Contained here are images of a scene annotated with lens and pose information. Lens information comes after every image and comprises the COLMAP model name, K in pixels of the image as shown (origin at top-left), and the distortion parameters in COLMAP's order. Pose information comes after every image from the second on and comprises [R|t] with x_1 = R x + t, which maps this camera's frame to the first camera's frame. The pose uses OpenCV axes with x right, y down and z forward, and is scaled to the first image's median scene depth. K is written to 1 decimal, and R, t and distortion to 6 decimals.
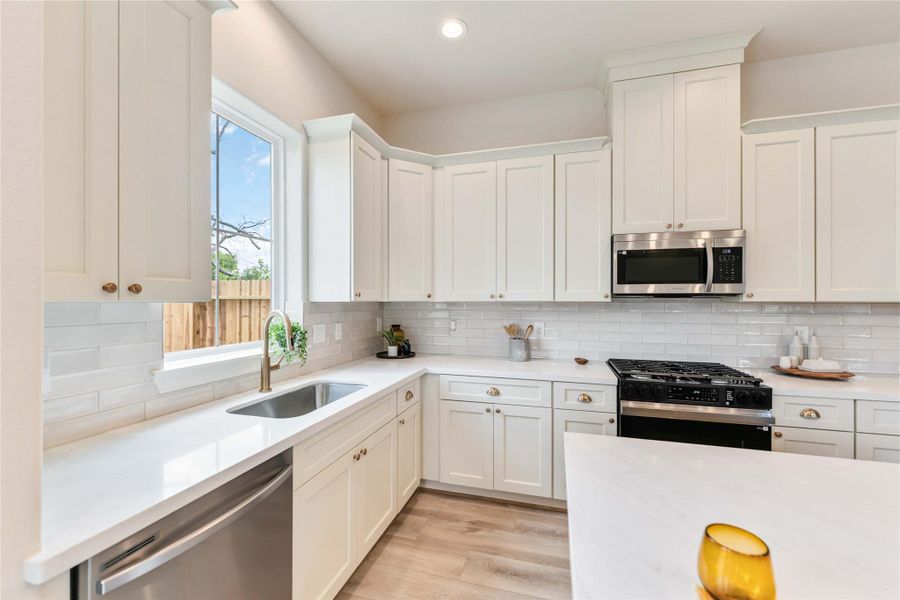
lens RADIAL K [[372.7, 0, 448.1], [0, 372.7, 298.4], [0, 0, 1]] dist [0.000838, -0.000003]
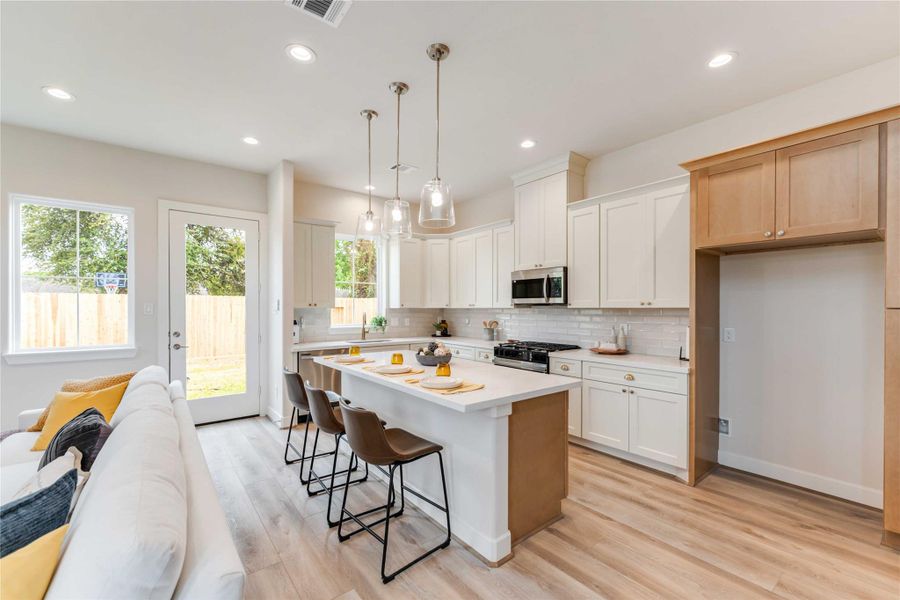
lens RADIAL K [[372.8, 0, 448.3], [0, 372.8, 304.9], [0, 0, 1]] dist [-0.001255, -0.000158]
pose [[0.807728, -0.005378, -0.589531, 1.306771], [0.004530, 0.999985, -0.002916, -0.002679], [0.589539, -0.000315, 0.807740, -0.691858]]
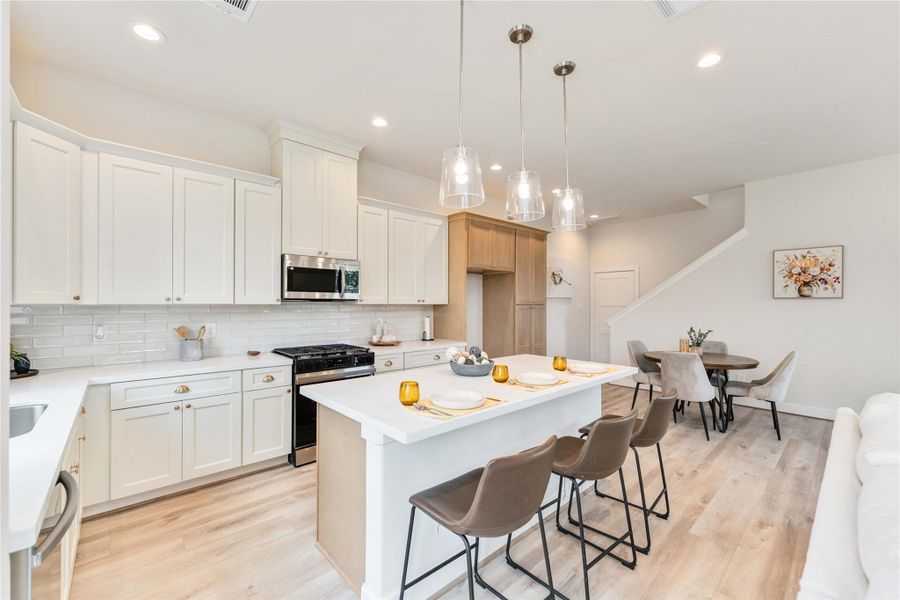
lens RADIAL K [[372.7, 0, 448.1], [0, 372.7, 298.4], [0, 0, 1]] dist [0.000838, -0.000003]
pose [[0.528064, 0.011959, 0.849121, -0.385122], [-0.004574, 0.999926, -0.011238, -0.000005], [-0.849192, 0.002050, 0.528079, -0.204432]]
